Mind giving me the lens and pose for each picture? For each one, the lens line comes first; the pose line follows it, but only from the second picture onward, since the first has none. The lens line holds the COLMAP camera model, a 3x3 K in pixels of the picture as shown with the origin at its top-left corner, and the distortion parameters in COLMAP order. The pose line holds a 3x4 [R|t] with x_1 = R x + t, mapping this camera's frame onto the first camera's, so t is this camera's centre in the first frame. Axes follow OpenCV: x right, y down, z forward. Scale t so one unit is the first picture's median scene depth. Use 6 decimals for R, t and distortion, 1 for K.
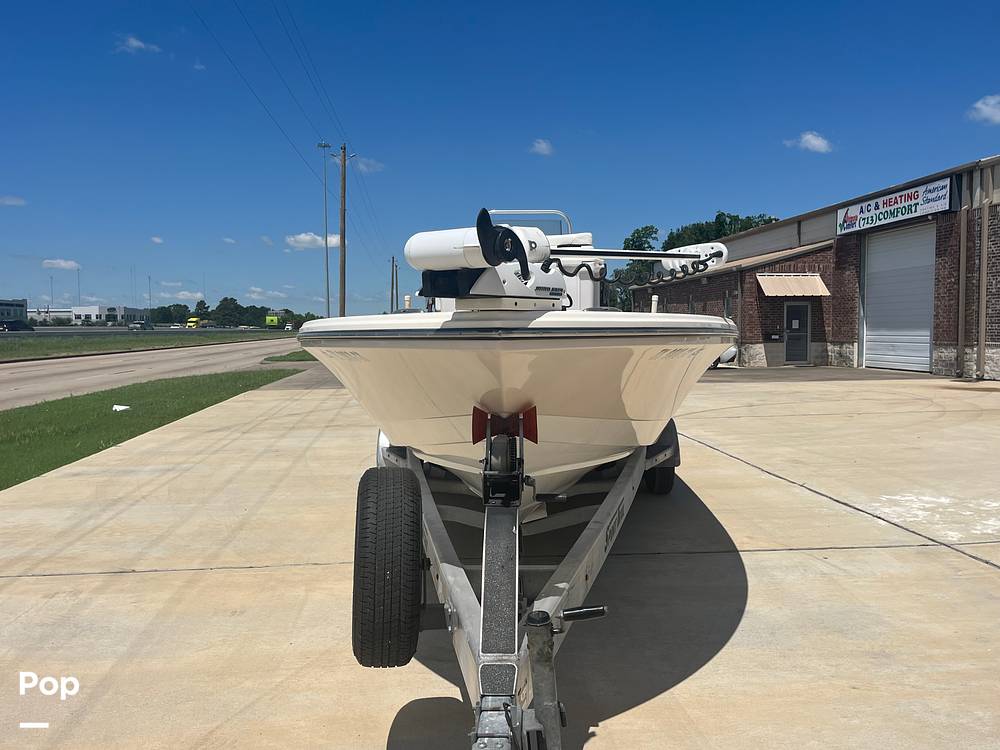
lens RADIAL K [[852.8, 0, 500.0], [0, 852.8, 375.0], [0, 0, 1]] dist [0.005657, 0.005114]
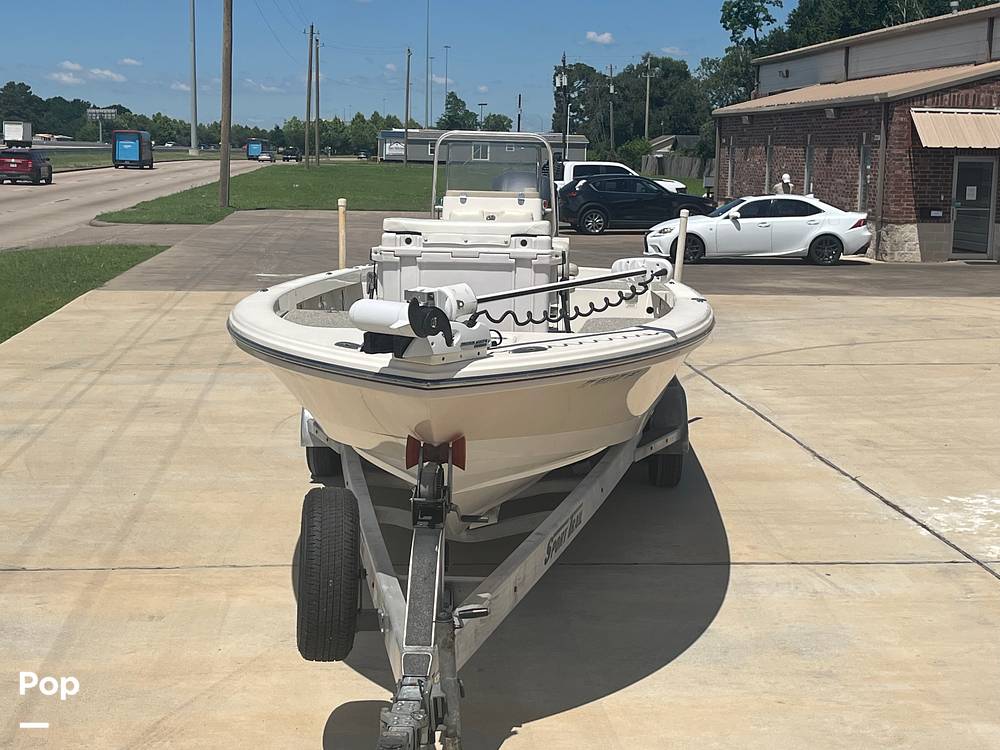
lens RADIAL K [[1486.7, 0, 500.0], [0, 1486.7, 375.0], [0, 0, 1]] dist [0.019920, -0.055233]
pose [[0.999643, 0.026319, 0.004705, 0.046989], [-0.026639, 0.995463, 0.091343, -0.133765], [-0.002280, -0.091435, 0.995808, -0.556293]]
